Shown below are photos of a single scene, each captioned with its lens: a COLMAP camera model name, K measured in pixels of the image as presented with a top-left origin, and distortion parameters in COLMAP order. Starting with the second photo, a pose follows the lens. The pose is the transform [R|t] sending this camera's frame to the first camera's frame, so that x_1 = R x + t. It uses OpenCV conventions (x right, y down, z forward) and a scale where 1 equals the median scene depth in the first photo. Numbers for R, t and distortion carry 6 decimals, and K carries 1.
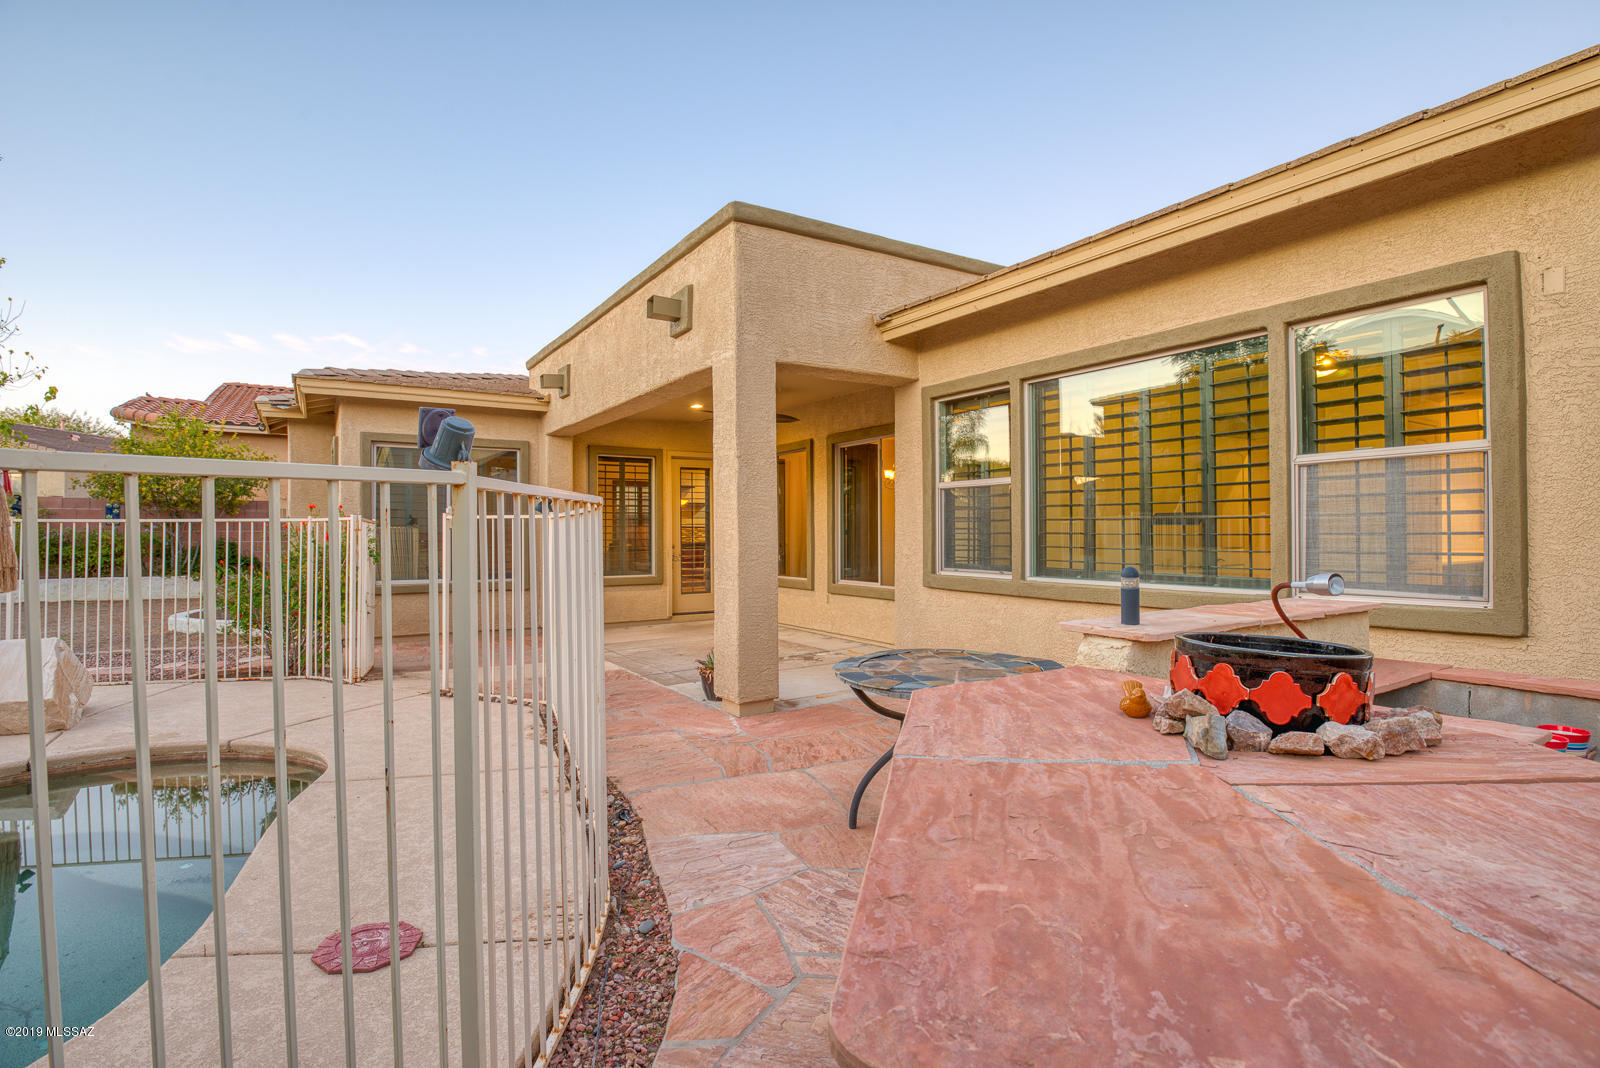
lens RADIAL K [[783.8, 0, 809.1], [0, 783.8, 529.1], [0, 0, 1]] dist [-0.027862, -0.001126]
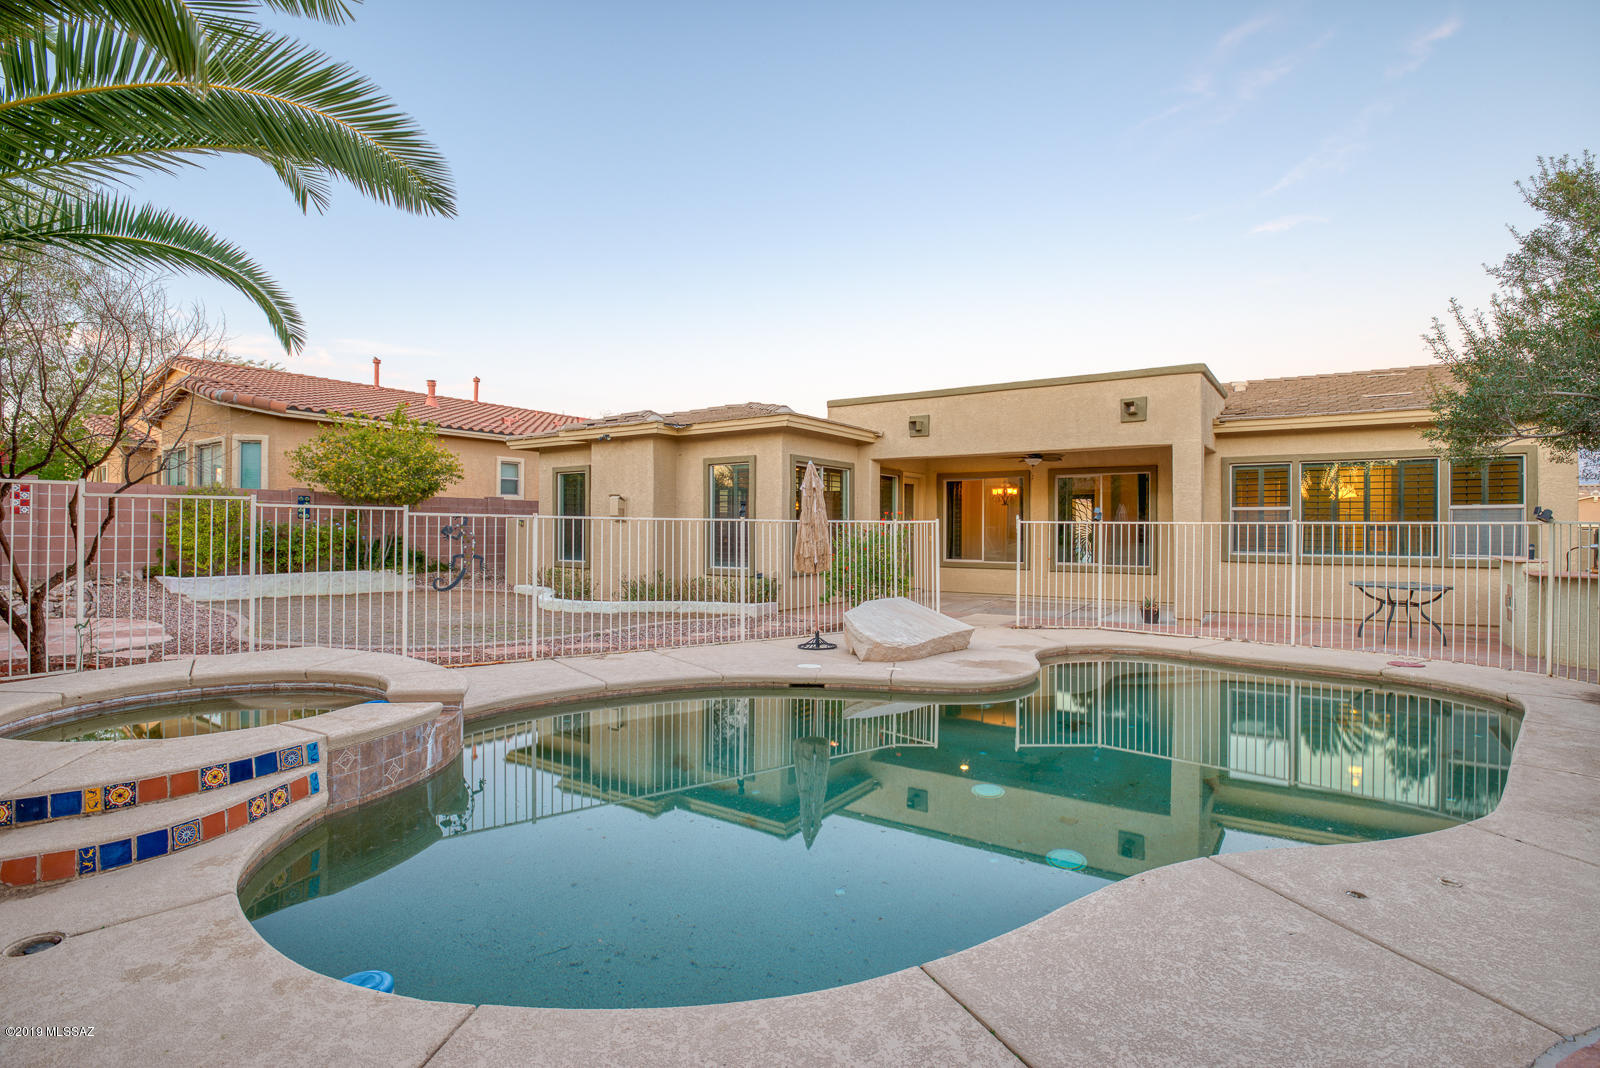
lens RADIAL K [[783.8, 0, 809.1], [0, 783.8, 529.1], [0, 0, 1]] dist [-0.027862, -0.001126]
pose [[0.913123, 0.015122, 0.407403, -1.010097], [-0.011373, 0.999868, -0.011623, 0.017822], [-0.407525, 0.005980, 0.913175, -0.214989]]
